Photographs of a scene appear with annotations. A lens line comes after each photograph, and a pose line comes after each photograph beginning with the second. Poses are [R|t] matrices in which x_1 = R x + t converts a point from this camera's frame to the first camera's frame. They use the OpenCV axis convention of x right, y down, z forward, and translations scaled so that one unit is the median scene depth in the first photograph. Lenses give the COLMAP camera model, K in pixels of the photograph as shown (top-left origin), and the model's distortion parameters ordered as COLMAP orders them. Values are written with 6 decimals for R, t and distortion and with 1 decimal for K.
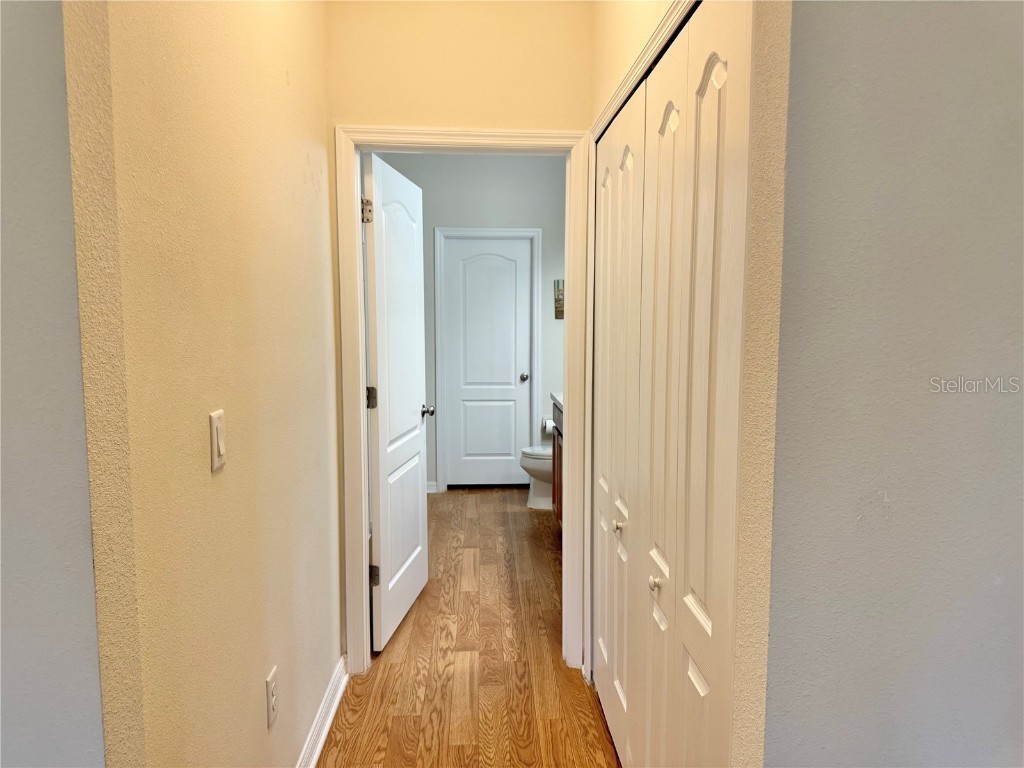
lens RADIAL K [[729.5, 0, 513.5], [0, 729.5, 384.9], [0, 0, 1]] dist [0.000571, -0.008849]
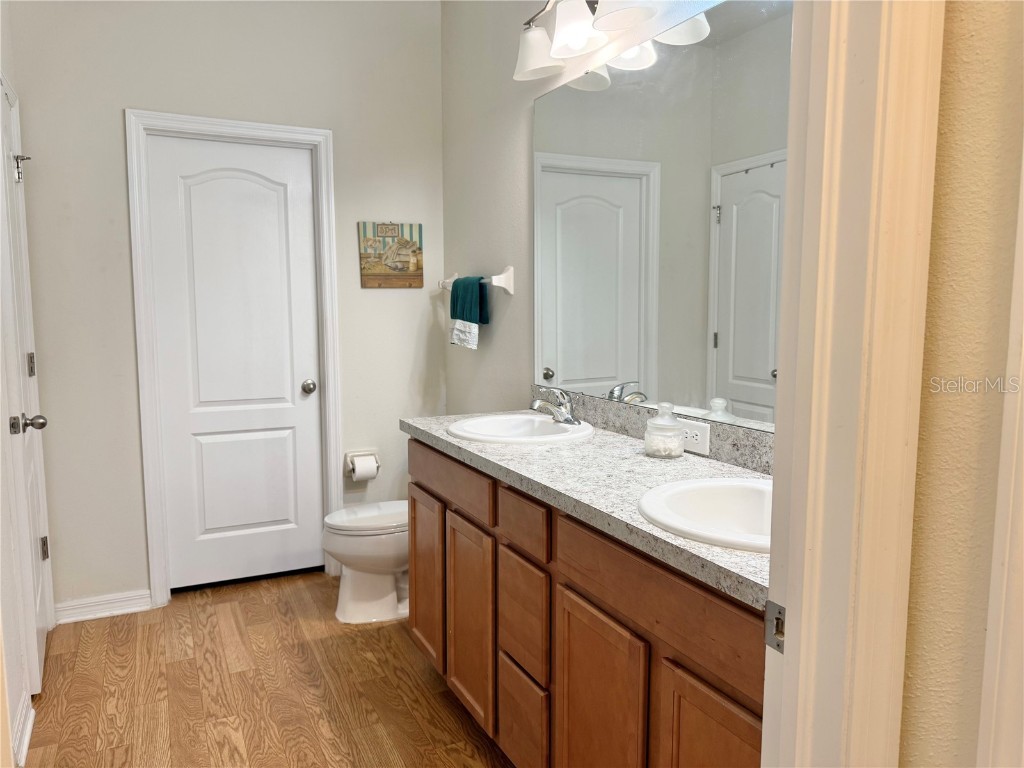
lens RADIAL K [[729.5, 0, 513.8], [0, 729.5, 380.0], [0, 0, 1]] dist [0.000571, -0.008849]
pose [[0.911851, -0.043697, 0.408188, -0.074224], [0.036209, 0.999004, 0.026057, -0.026077], [-0.408920, -0.008980, 0.912526, 0.404953]]
